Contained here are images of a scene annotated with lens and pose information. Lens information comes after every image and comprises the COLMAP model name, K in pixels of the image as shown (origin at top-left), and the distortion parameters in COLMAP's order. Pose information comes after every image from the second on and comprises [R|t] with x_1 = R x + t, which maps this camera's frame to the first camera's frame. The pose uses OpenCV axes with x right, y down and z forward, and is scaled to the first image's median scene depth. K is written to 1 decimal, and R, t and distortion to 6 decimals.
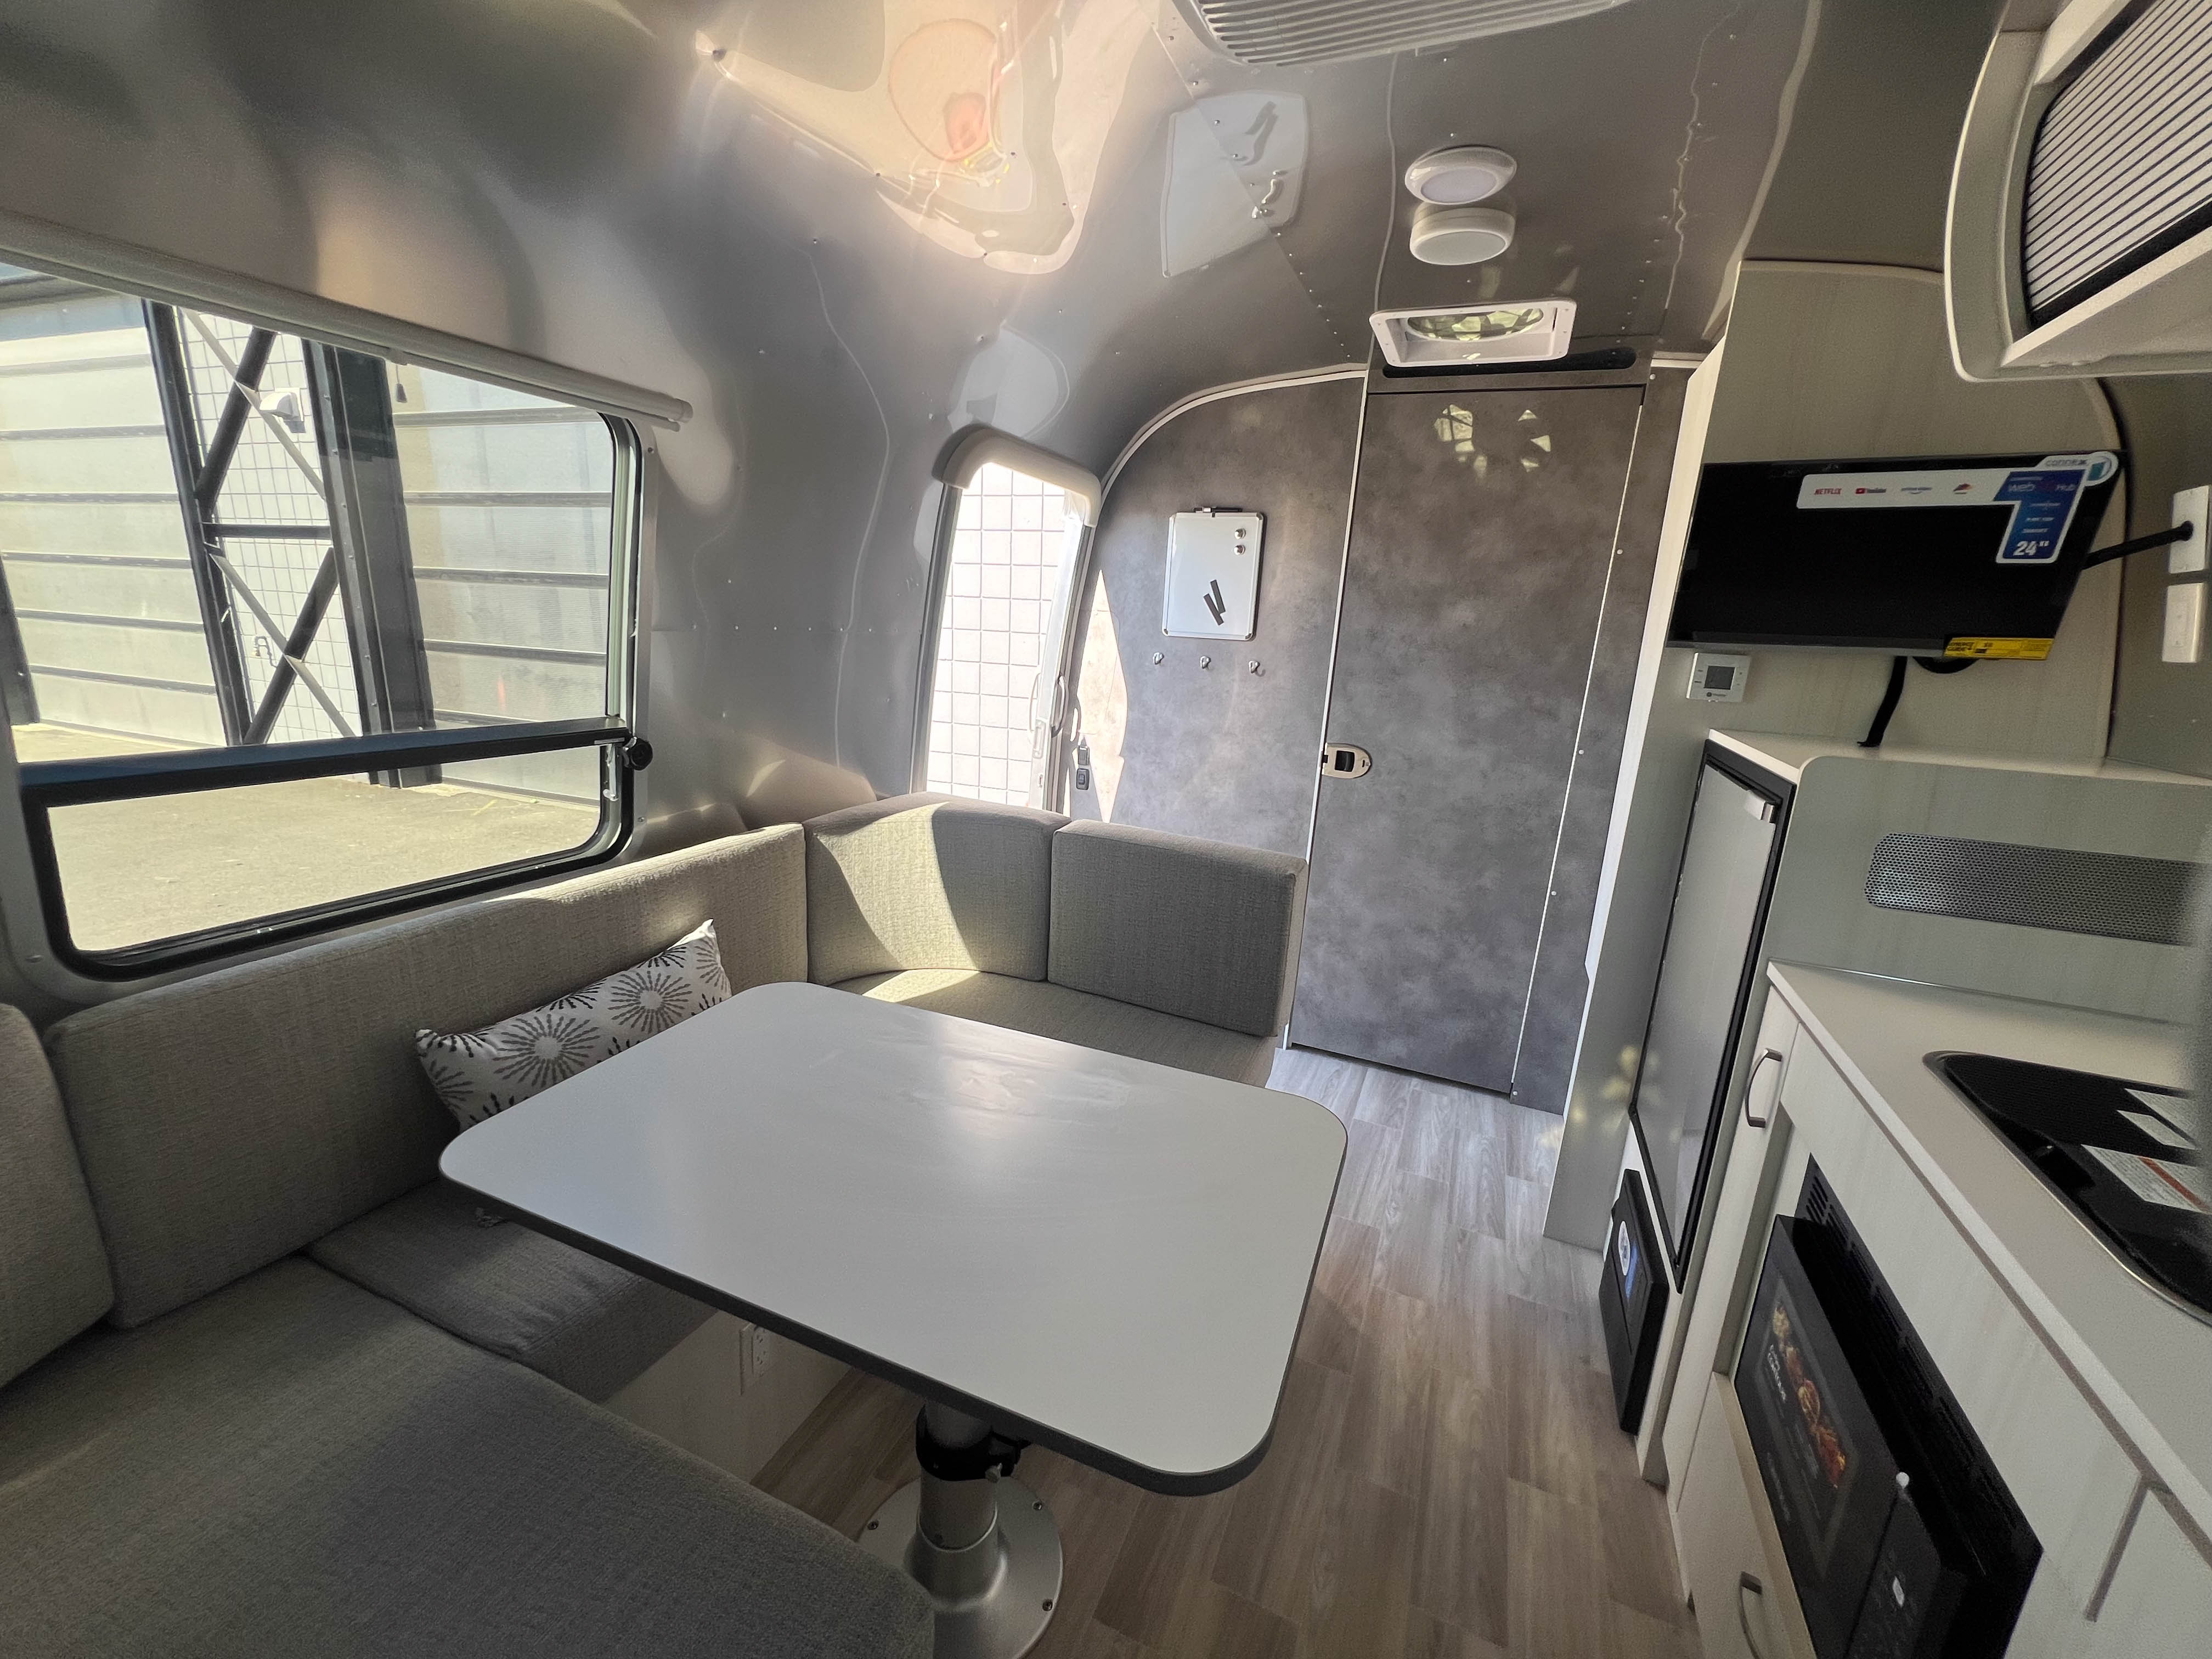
lens RADIAL K [[889.4, 0, 1086.4], [0, 889.4, 830.4], [0, 0, 1]] dist [-0.002161, 0.003010]
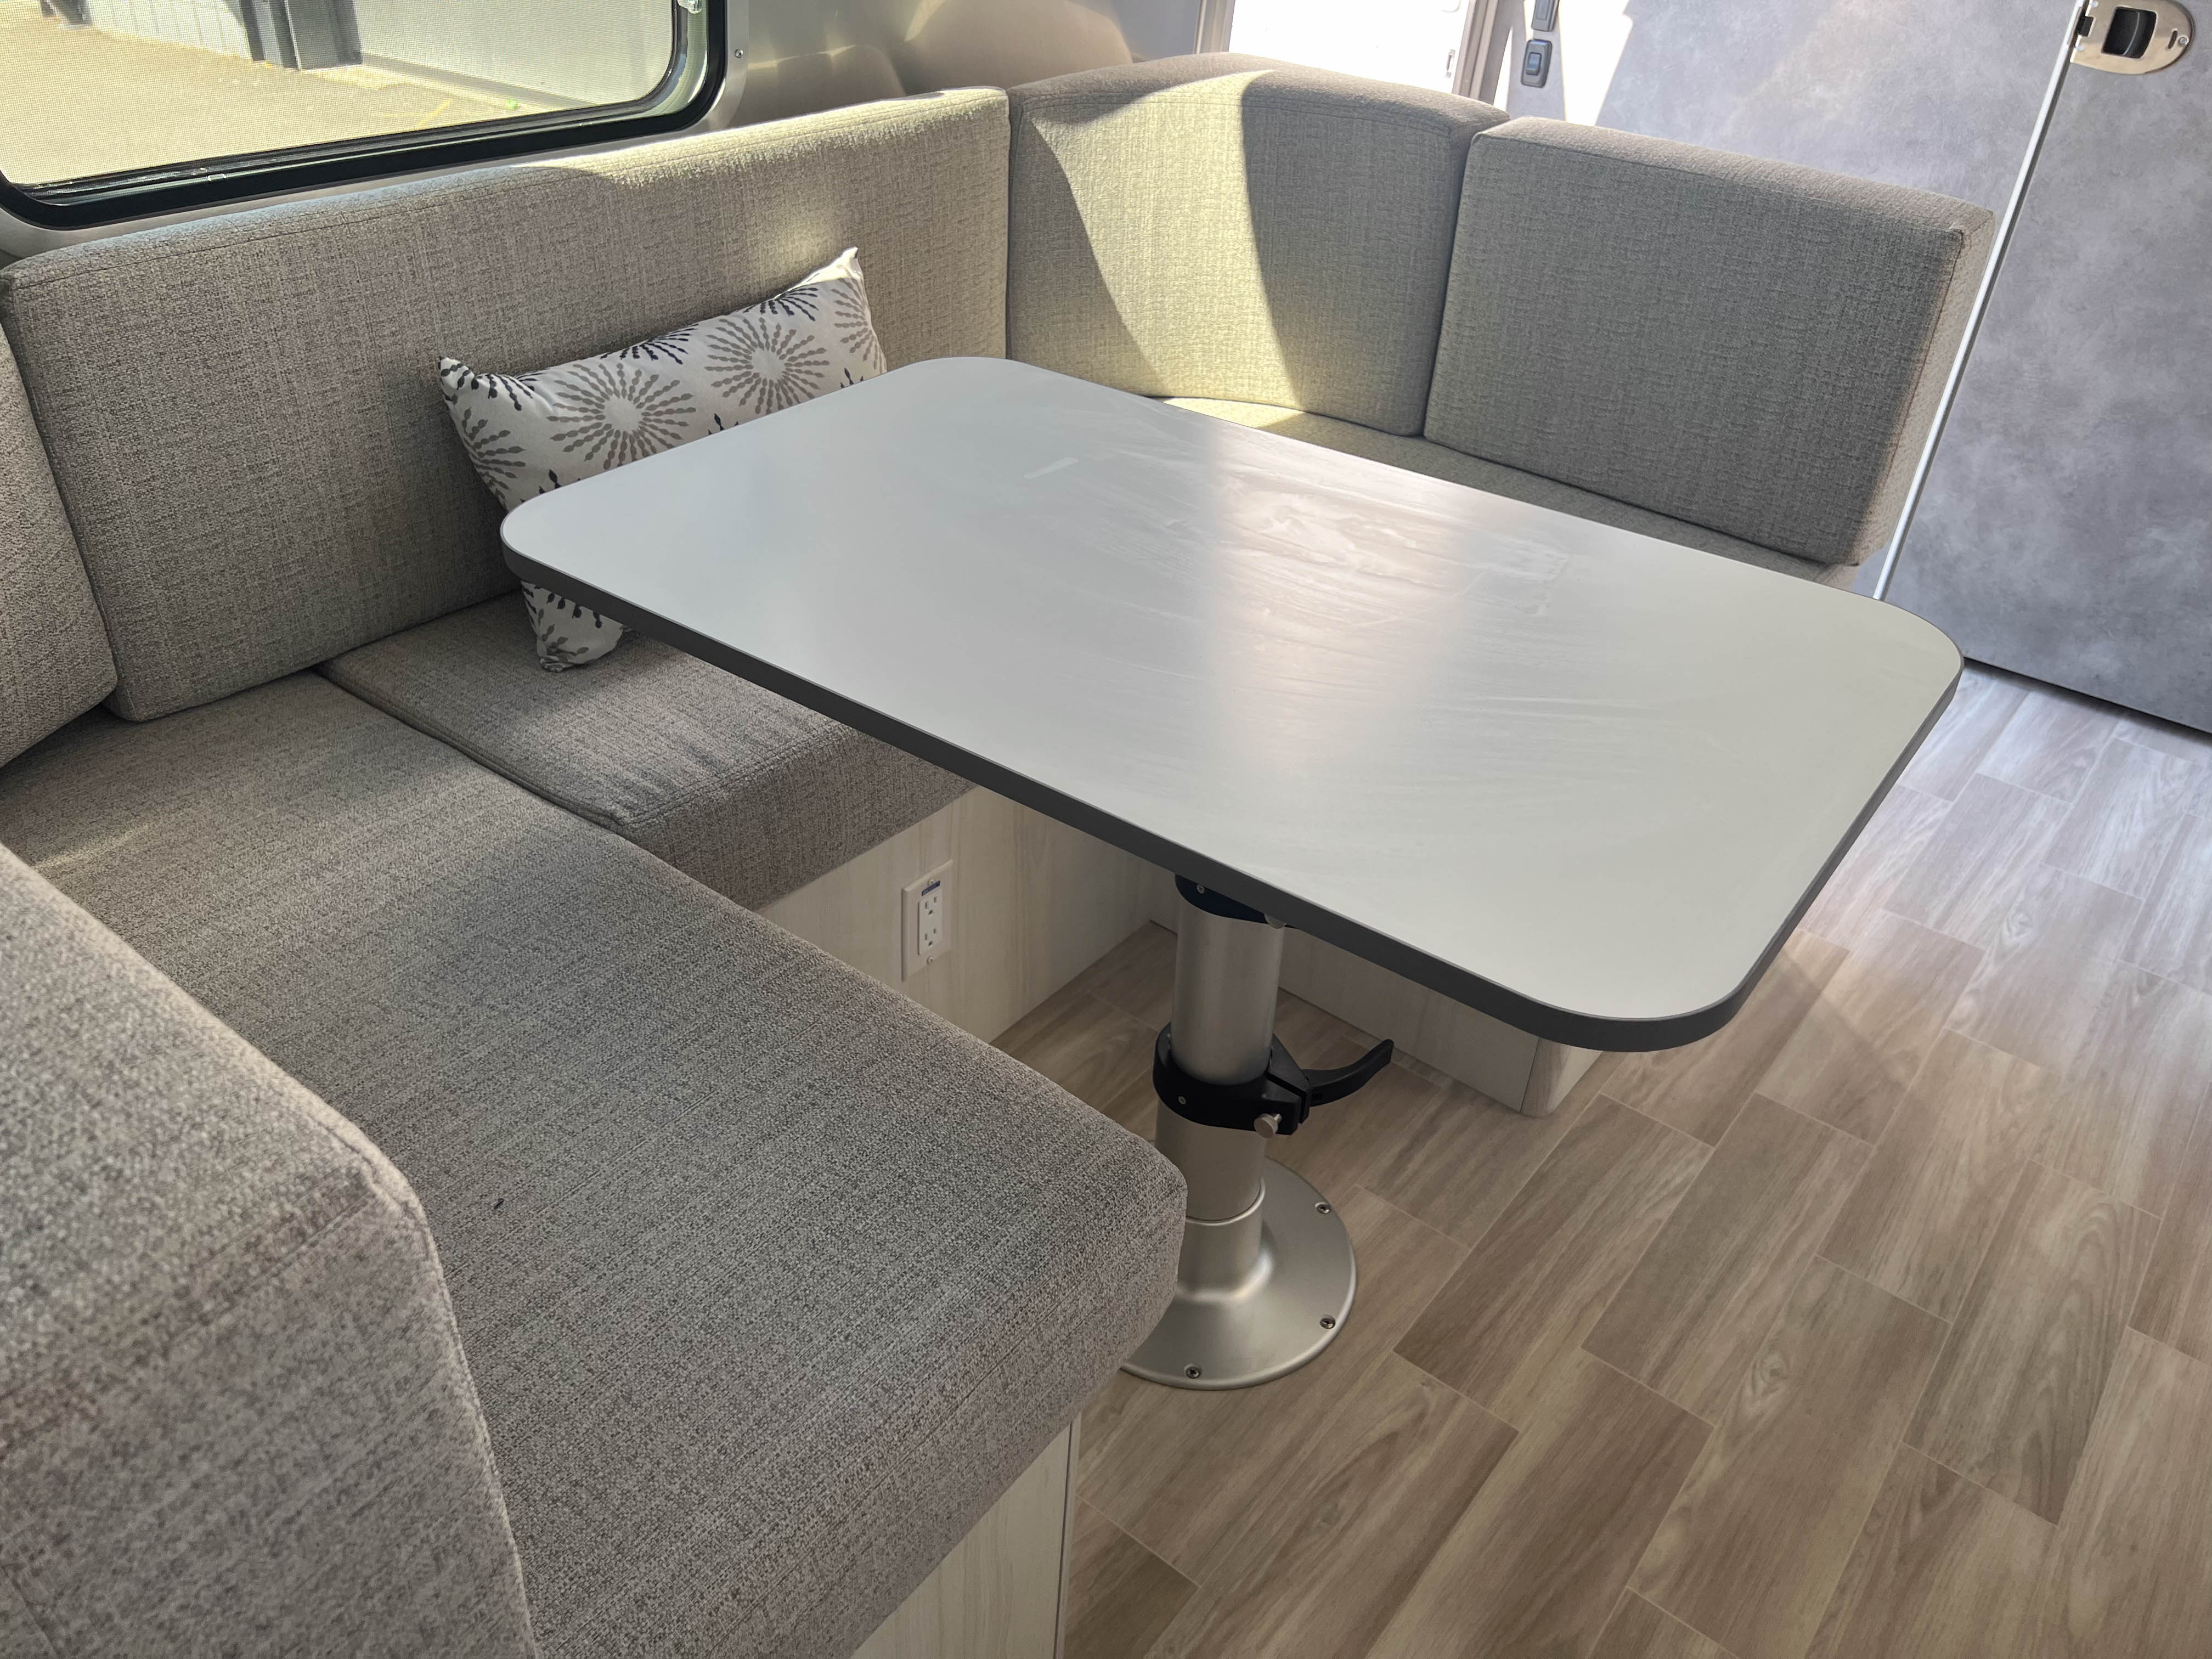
lens RADIAL K [[1662.4, 0, 1089.0], [0, 1662.4, 806.7], [0, 0, 1]] dist [0.050132, -0.061059]
pose [[0.971066, 0.124448, -0.203820, -0.008049], [-0.052611, 0.943998, 0.325729, 0.082106], [0.232942, -0.305581, 0.923232, -0.078927]]
